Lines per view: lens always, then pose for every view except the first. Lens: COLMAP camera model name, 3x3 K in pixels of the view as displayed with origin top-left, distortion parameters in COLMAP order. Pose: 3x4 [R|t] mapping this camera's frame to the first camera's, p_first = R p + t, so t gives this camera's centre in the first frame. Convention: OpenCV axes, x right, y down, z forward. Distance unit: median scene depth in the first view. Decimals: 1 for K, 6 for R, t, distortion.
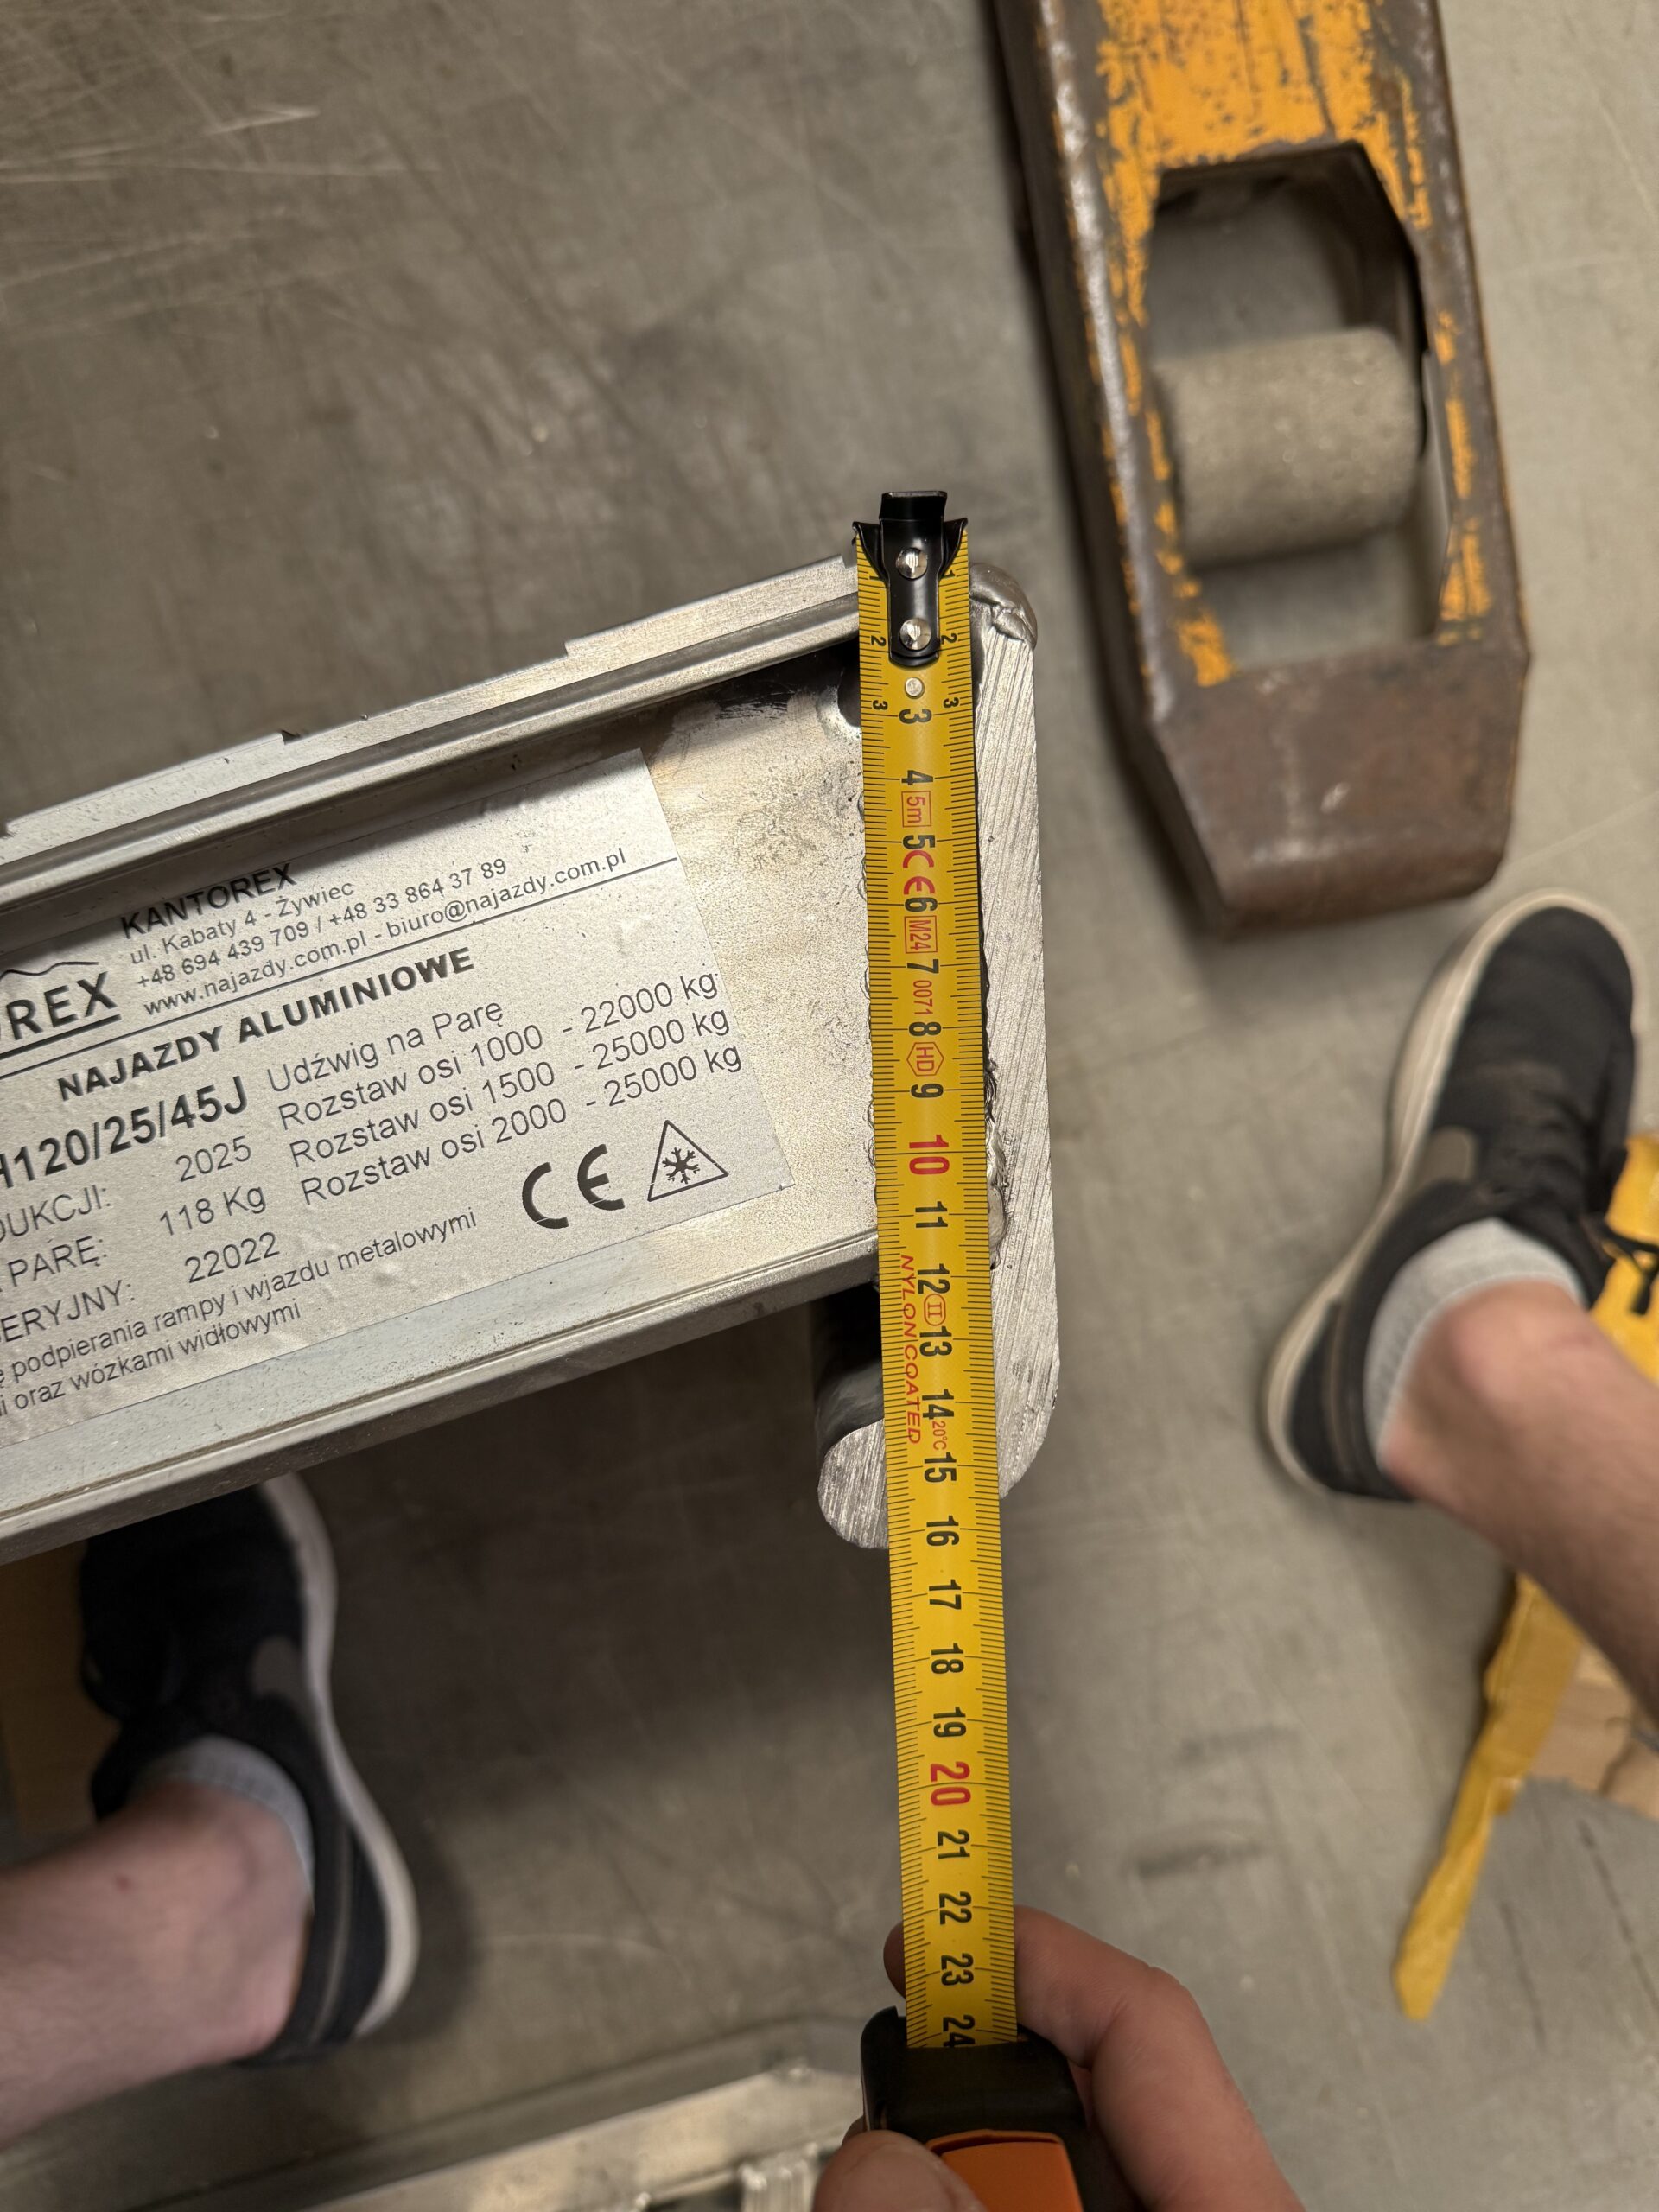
lens RADIAL K [[1602.5, 0, 827.7], [0, 1602.5, 1100.9], [0, 0, 1]] dist [0.006255, -0.027464]
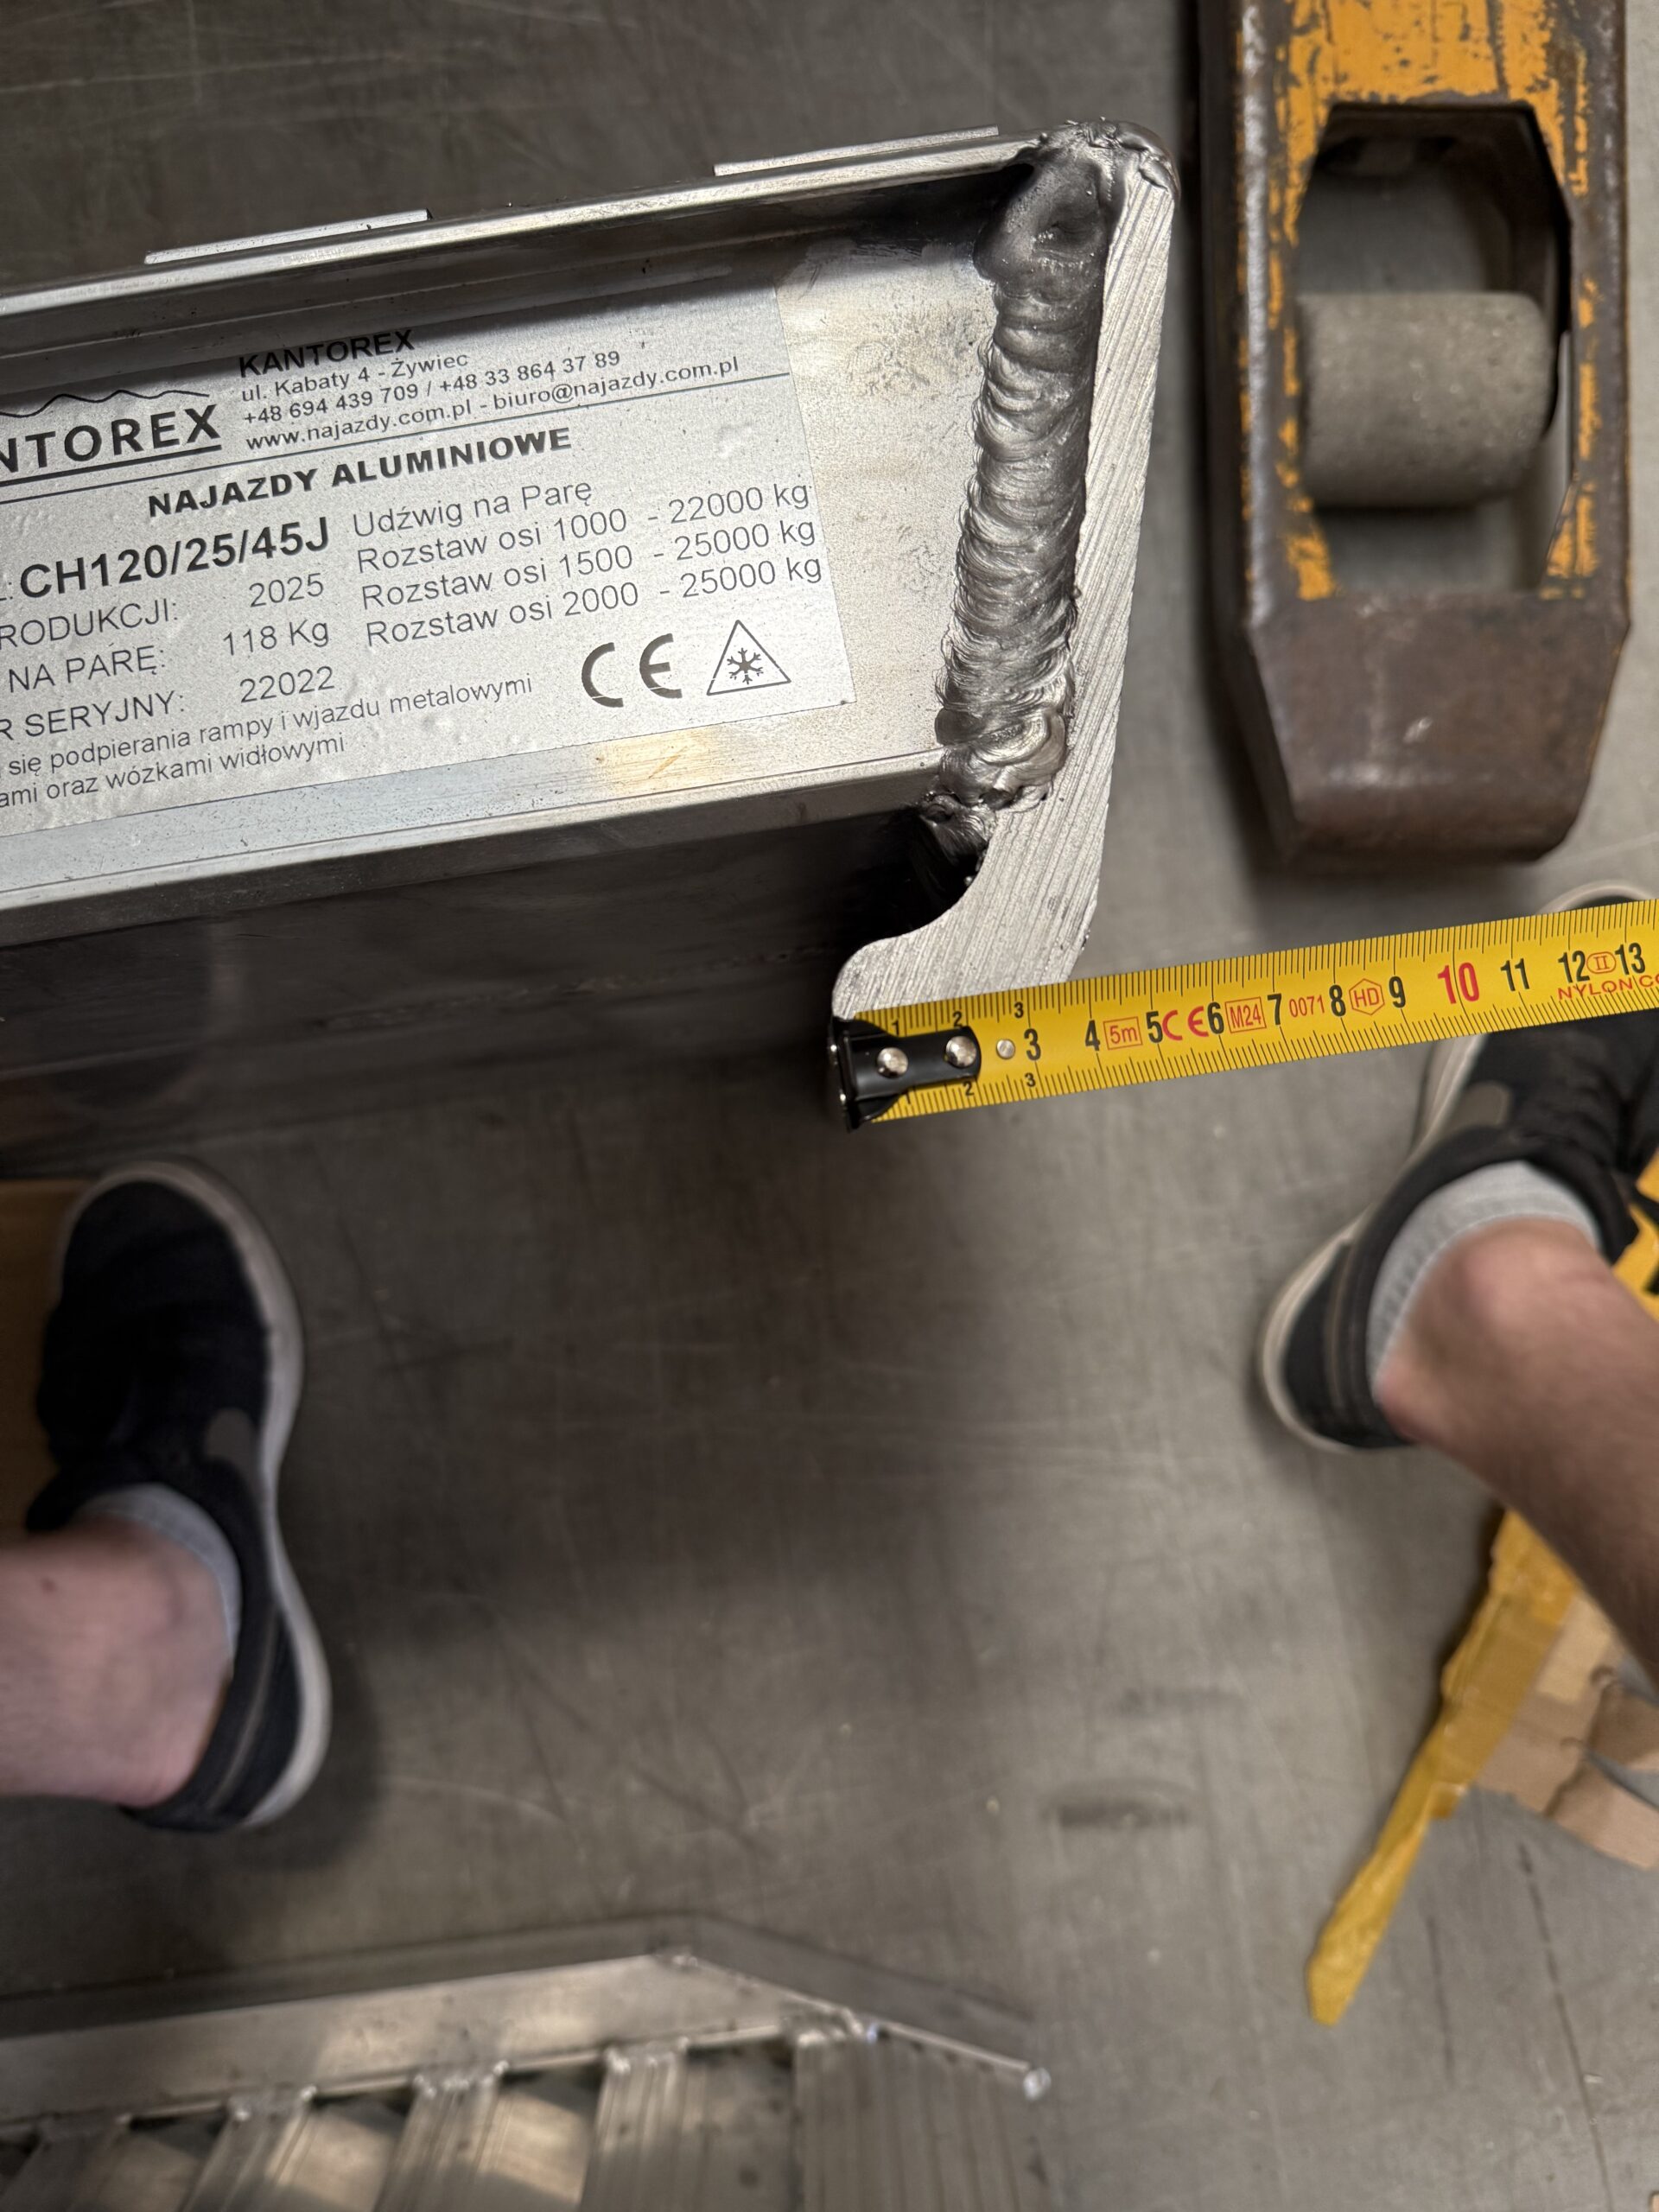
lens RADIAL K [[1602.5, 0, 826.9], [0, 1602.5, 1125.9], [0, 0, 1]] dist [0.006255, -0.027464]
pose [[0.987618, 0.155691, -0.019240, 0.009635], [-0.156477, 0.986405, -0.050201, 0.164398], [0.011163, 0.052590, 0.998554, 0.009467]]
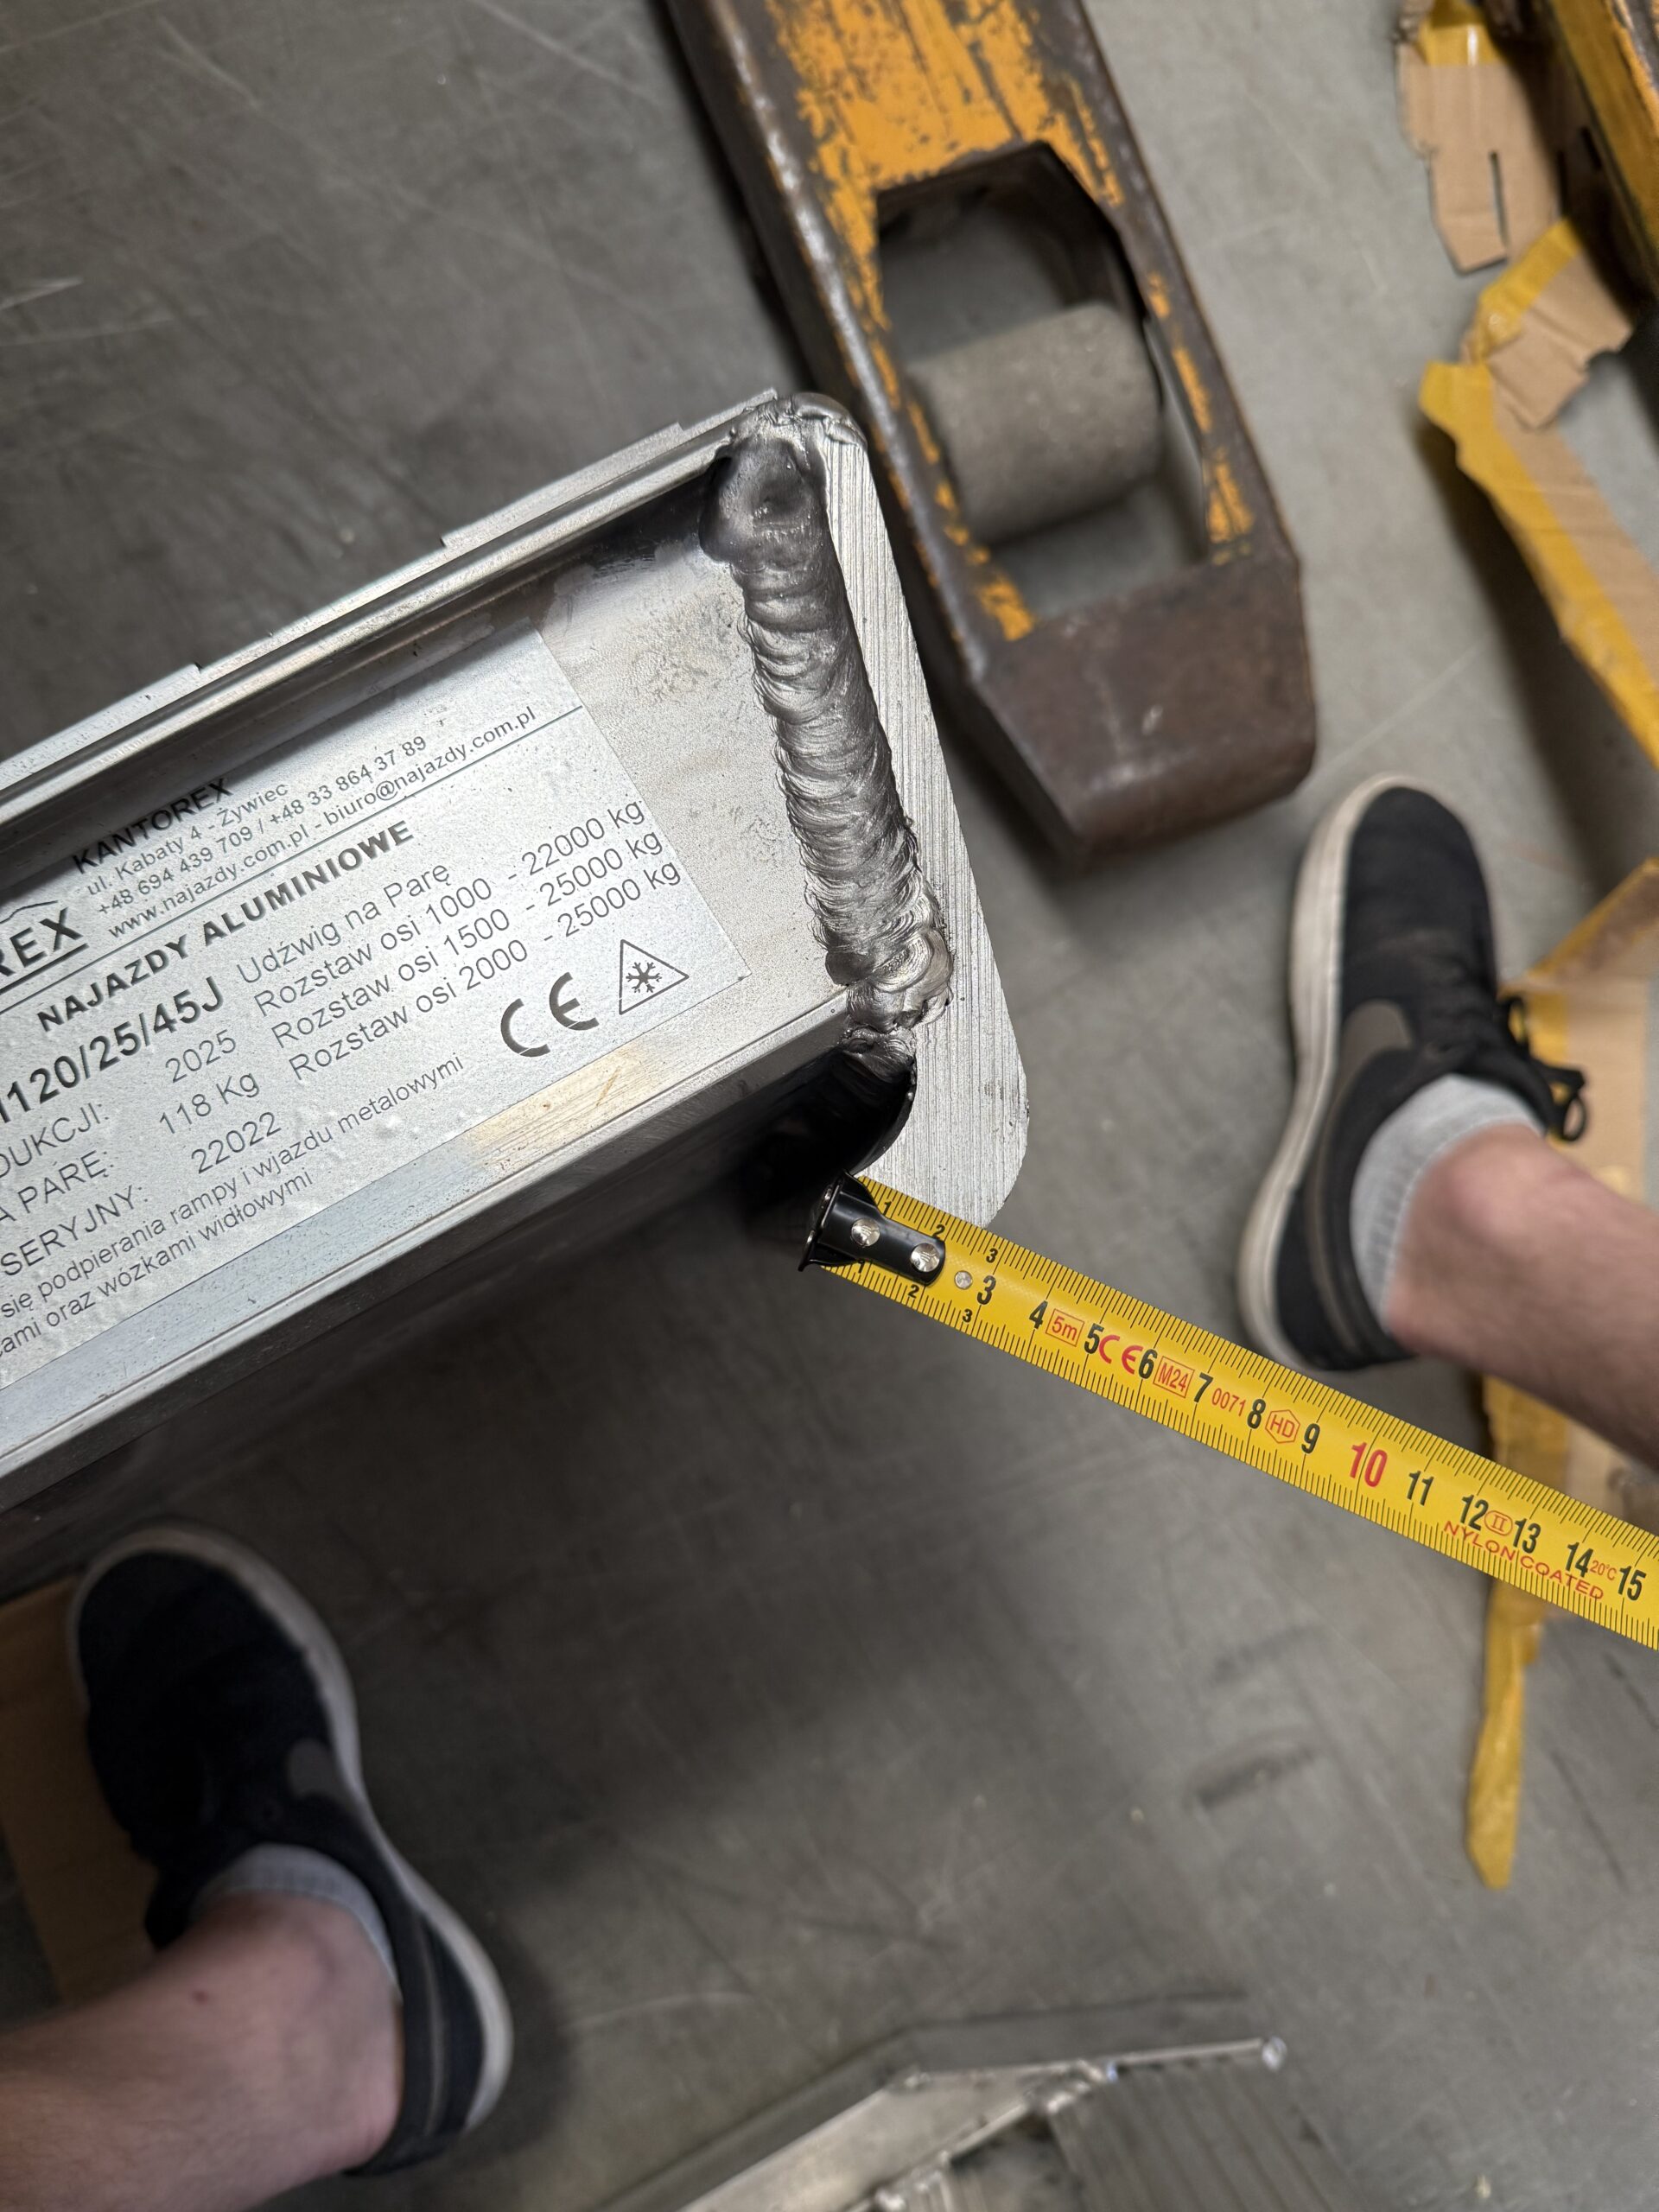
lens RADIAL K [[1602.5, 0, 820.5], [0, 1602.5, 1111.9], [0, 0, 1]] dist [0.006255, -0.027464]
pose [[0.977313, -0.198266, 0.074493, -0.033110], [0.203934, 0.975853, -0.078245, 0.106764], [-0.057180, 0.091662, 0.994147, -0.027009]]
